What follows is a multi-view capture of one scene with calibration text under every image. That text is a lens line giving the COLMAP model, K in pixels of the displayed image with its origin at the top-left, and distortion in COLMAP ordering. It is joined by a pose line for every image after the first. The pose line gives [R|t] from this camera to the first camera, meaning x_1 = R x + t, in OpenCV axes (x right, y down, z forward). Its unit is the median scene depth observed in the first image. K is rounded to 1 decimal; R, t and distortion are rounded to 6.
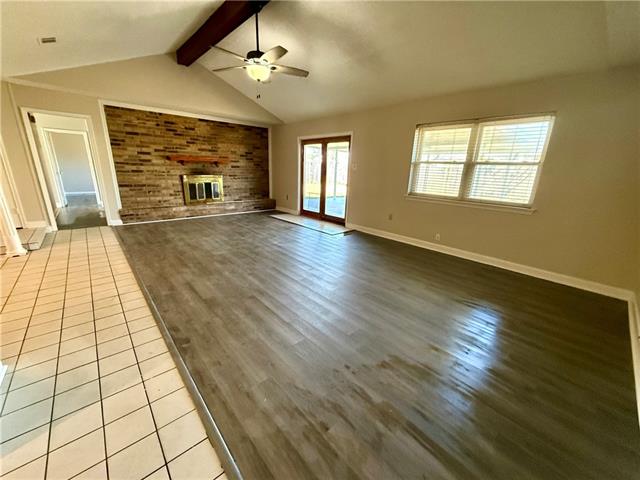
lens RADIAL K [[255.3, 0, 319.2], [0, 255.3, 241.2], [0, 0, 1]] dist [-0.000073, -0.000136]
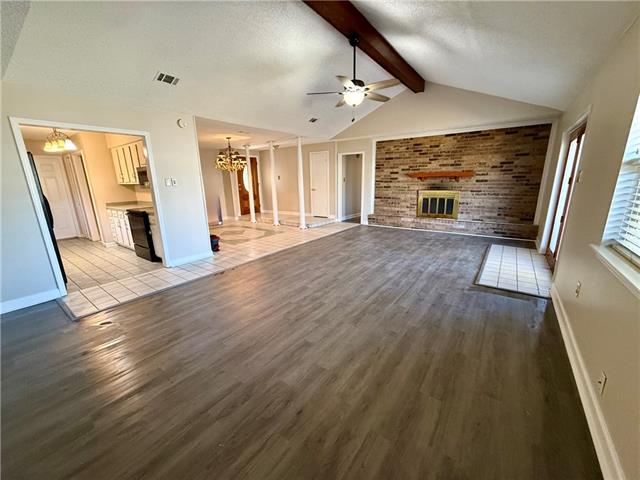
lens RADIAL K [[255.3, 0, 319.2], [0, 255.3, 241.2], [0, 0, 1]] dist [-0.000073, -0.000136]
pose [[0.198935, 0.198703, -0.959657, 0.540613], [-0.248978, 0.957348, 0.146613, -0.118617], [0.947858, 0.209767, 0.239922, 0.433351]]
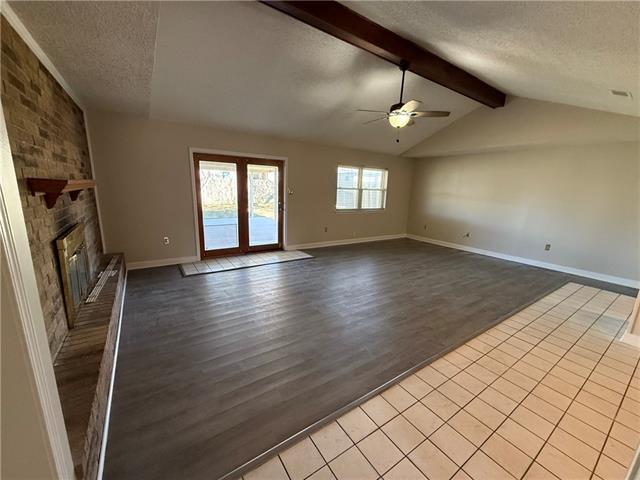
lens RADIAL K [[253.2, 0, 320.0], [0, 253.2, 240.0], [0, 0, 1]] dist [0.000535, 0.000015]
pose [[0.142136, -0.231831, 0.962316, -0.892762], [0.243980, 0.950397, 0.192923, -0.275462], [-0.959308, 0.207364, 0.191648, 0.735510]]
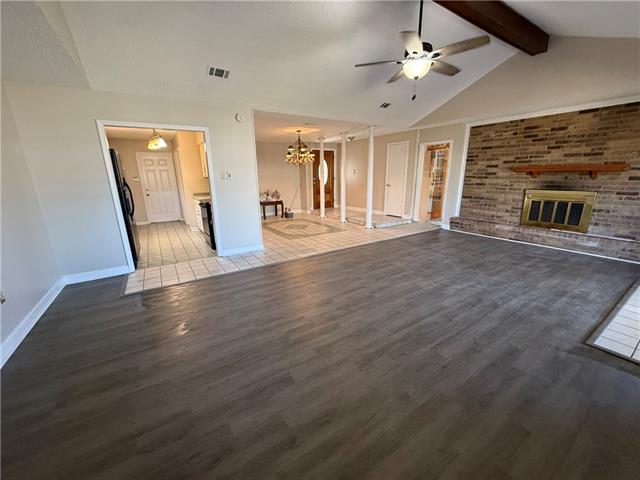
lens RADIAL K [[255.3, 0, 319.2], [0, 255.3, 241.2], [0, 0, 1]] dist [-0.000073, -0.000136]
pose [[-0.158074, 0.222268, -0.962086, 0.448099], [-0.268717, 0.927880, 0.258517, -0.158086], [0.950160, 0.299393, -0.086947, 0.560978]]
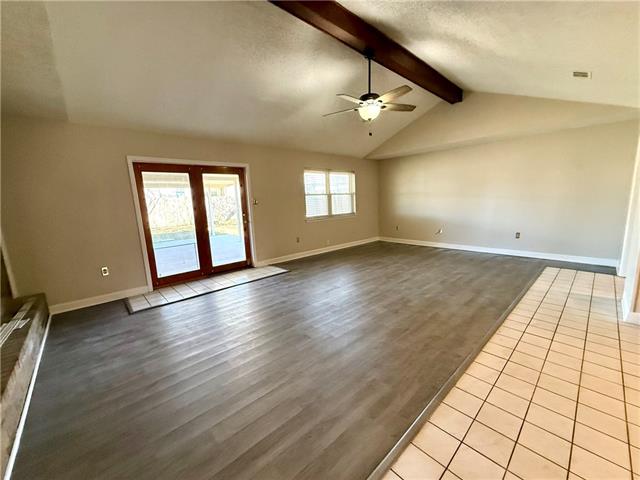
lens RADIAL K [[253.9, 0, 319.4], [0, 253.9, 240.0], [0, 0, 1]] dist [-0.000181, 0.000133]
pose [[-0.006141, -0.192467, 0.981284, -0.812341], [0.315359, 0.930855, 0.184549, -0.258853], [-0.948953, 0.310590, 0.054980, 0.777173]]
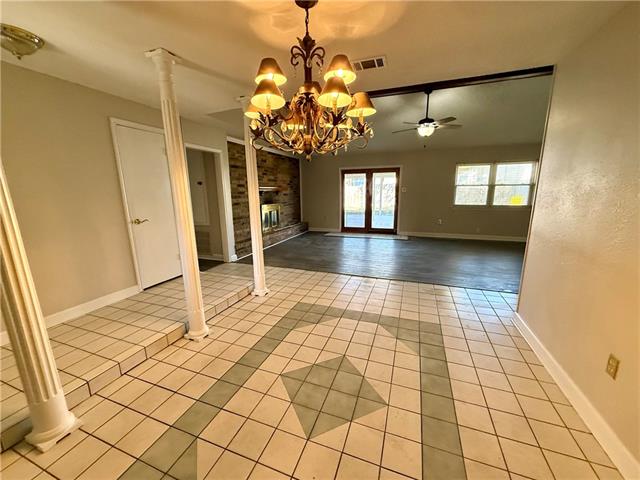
lens RADIAL K [[255.3, 0, 319.2], [0, 255.3, 241.2], [0, 0, 1]] dist [-0.000073, -0.000136]
pose [[0.884209, -0.133731, 0.447539, -0.924595], [0.167934, 0.985087, -0.037433, -0.046182], [-0.435859, 0.108255, 0.893481, 0.005973]]
